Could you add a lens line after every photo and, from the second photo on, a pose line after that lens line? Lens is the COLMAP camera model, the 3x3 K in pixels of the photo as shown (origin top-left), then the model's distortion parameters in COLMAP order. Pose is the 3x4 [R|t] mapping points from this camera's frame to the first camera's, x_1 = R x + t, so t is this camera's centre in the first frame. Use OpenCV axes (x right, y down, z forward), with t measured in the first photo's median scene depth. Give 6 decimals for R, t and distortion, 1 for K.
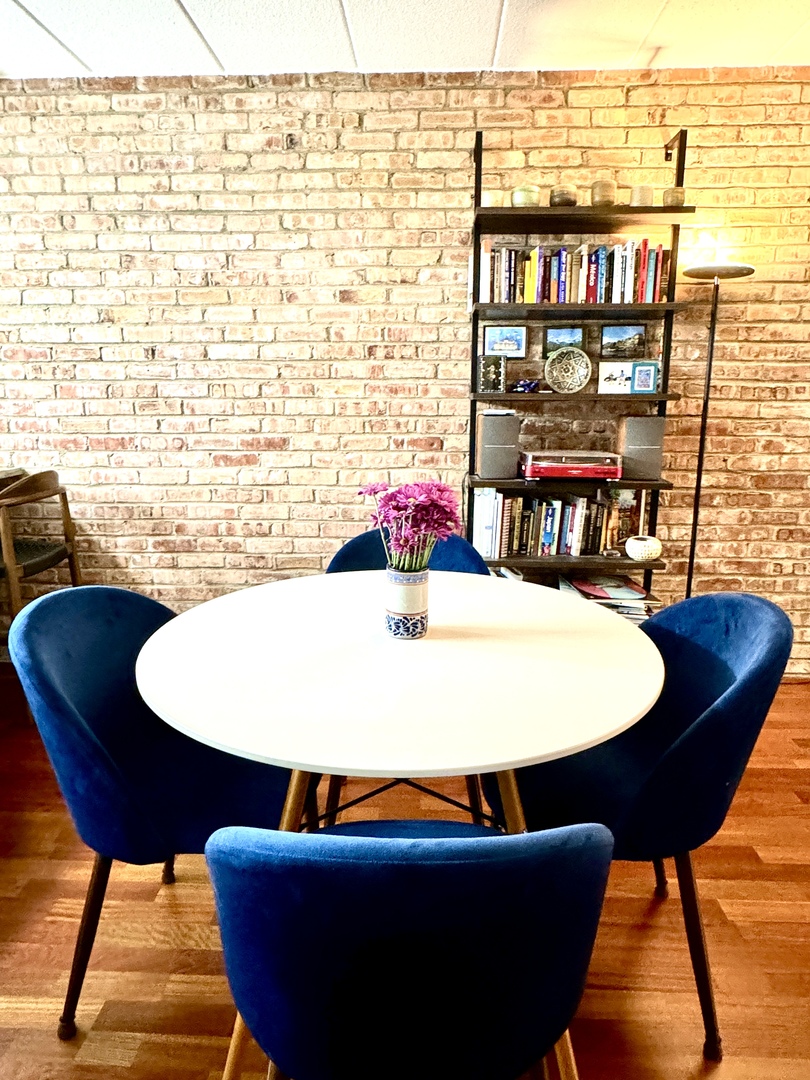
lens RADIAL K [[678.1, 0, 404.3], [0, 678.1, 538.8], [0, 0, 1]] dist [-0.004358, 0.001901]
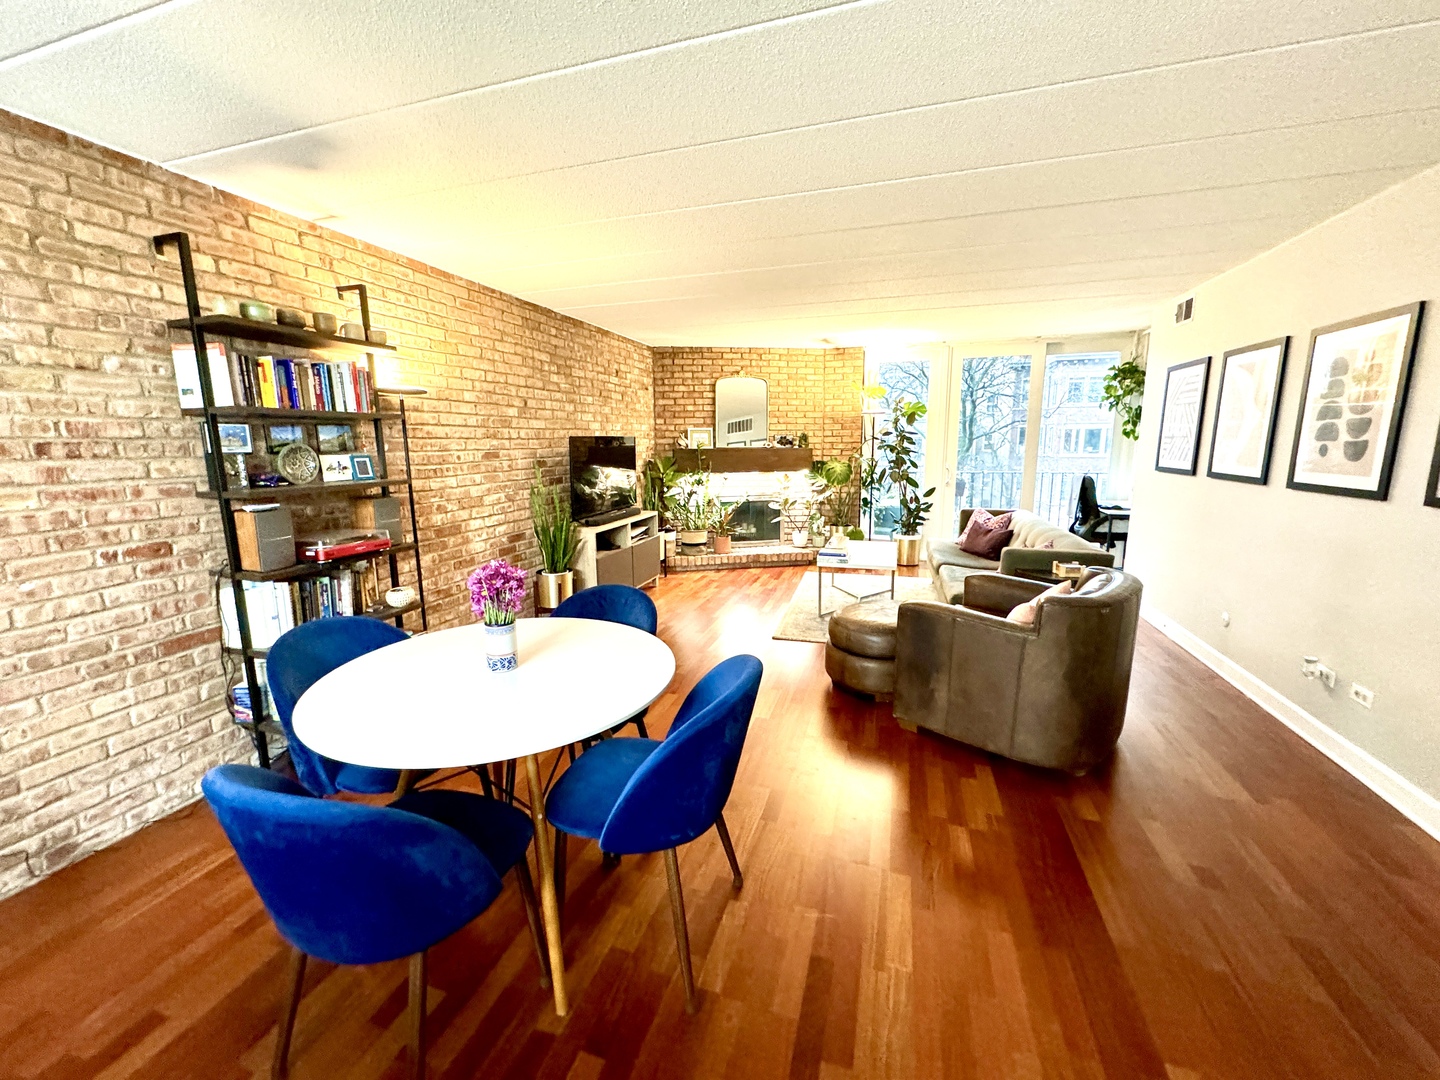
lens RADIAL K [[574.8, 0, 722.8], [0, 574.8, 537.8], [0, 0, 1]] dist [-0.000494, 0.000086]
pose [[0.257767, -0.165904, 0.951857, -0.505751], [0.211058, 0.971025, 0.112090, -0.087229], [-0.942874, 0.172004, 0.285313, 0.085159]]
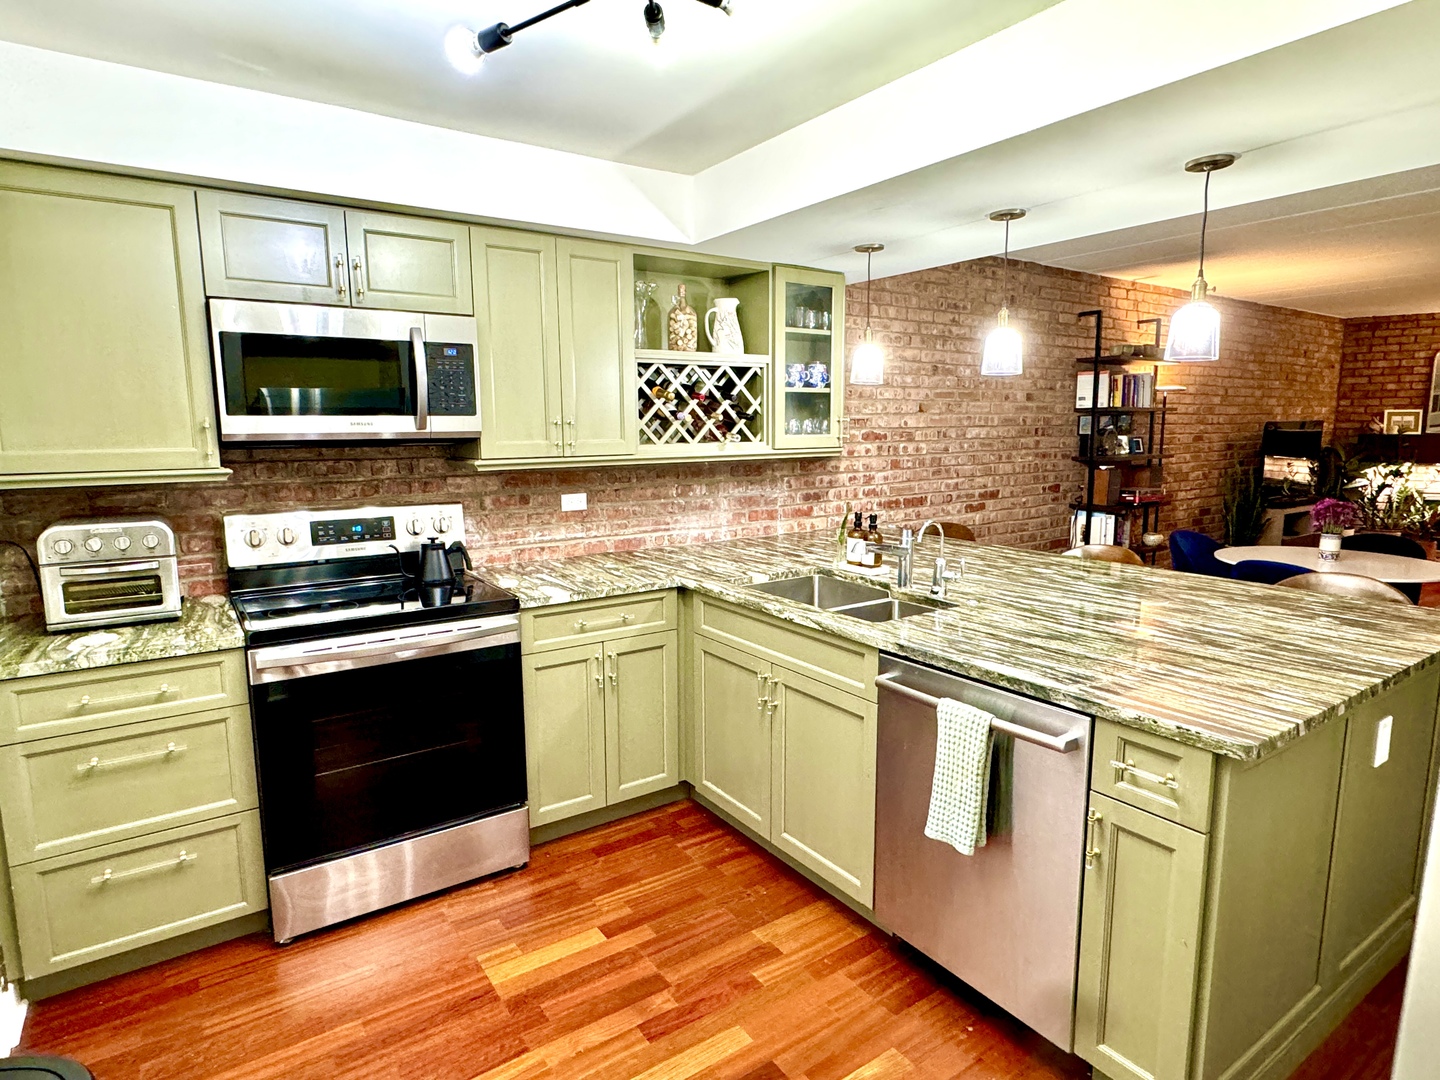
lens RADIAL K [[784.6, 0, 730.7], [0, 784.6, 535.6], [0, 0, 1]] dist [0.004304, -0.001383]
pose [[0.799818, -0.091569, 0.593217, -1.732431], [0.133465, 0.990685, -0.027025, -0.086438], [-0.585217, 0.100789, 0.804589, -0.013834]]
